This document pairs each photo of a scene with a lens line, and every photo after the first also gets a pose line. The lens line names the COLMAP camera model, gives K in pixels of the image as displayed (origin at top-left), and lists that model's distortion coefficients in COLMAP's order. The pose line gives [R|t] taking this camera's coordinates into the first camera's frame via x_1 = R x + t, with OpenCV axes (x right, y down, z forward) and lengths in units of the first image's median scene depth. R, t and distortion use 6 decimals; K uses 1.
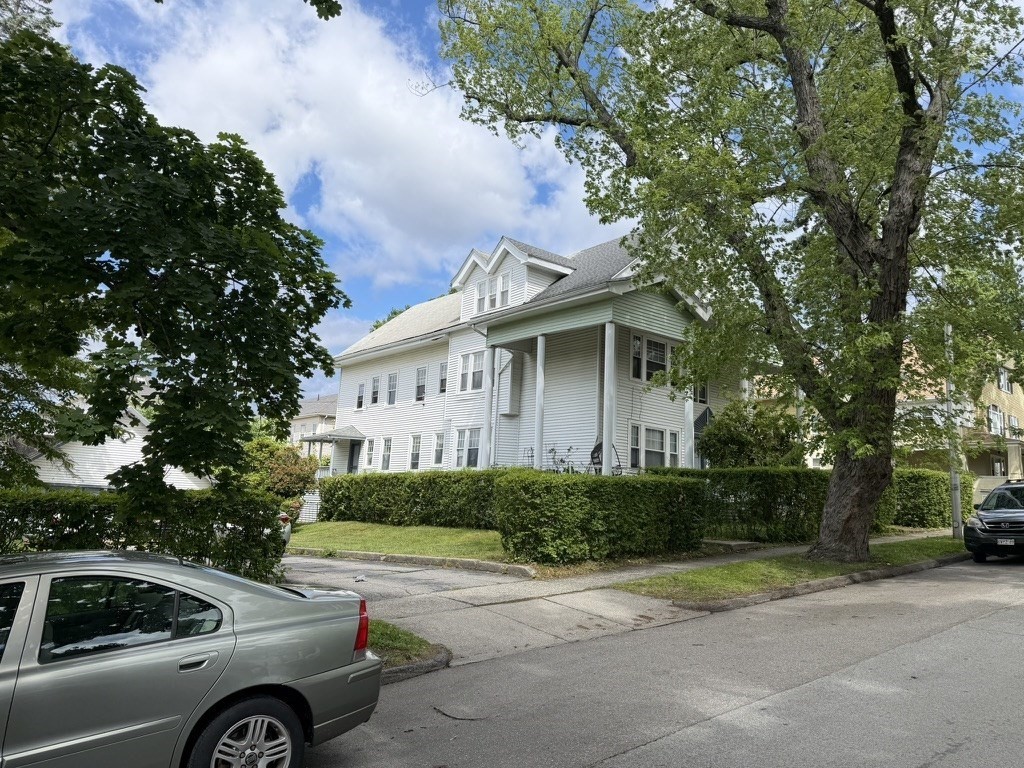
lens RADIAL K [[719.7, 0, 515.4], [0, 719.7, 378.8], [0, 0, 1]] dist [0.000028, -0.012306]
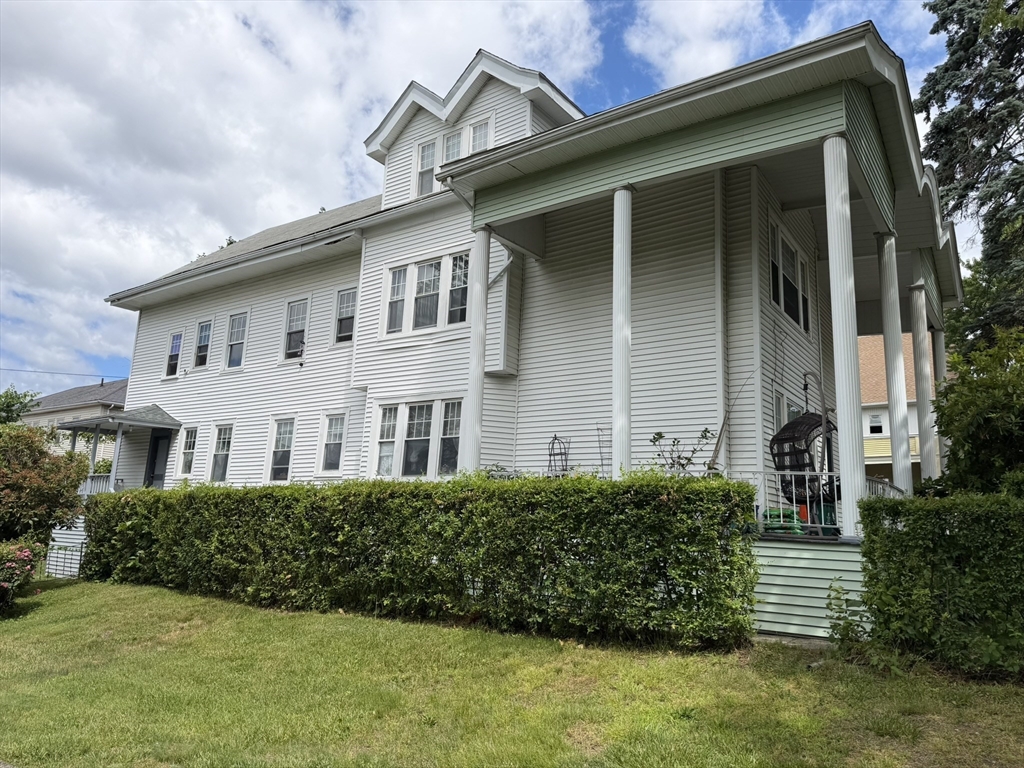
lens RADIAL K [[719.7, 0, 509.6], [0, 719.7, 389.2], [0, 0, 1]] dist [0.000028, -0.012306]
pose [[0.969411, 0.041668, 0.241880, -0.109297], [-0.039556, 0.999125, -0.013583, 0.058591], [-0.242234, 0.003600, 0.970211, 0.440332]]
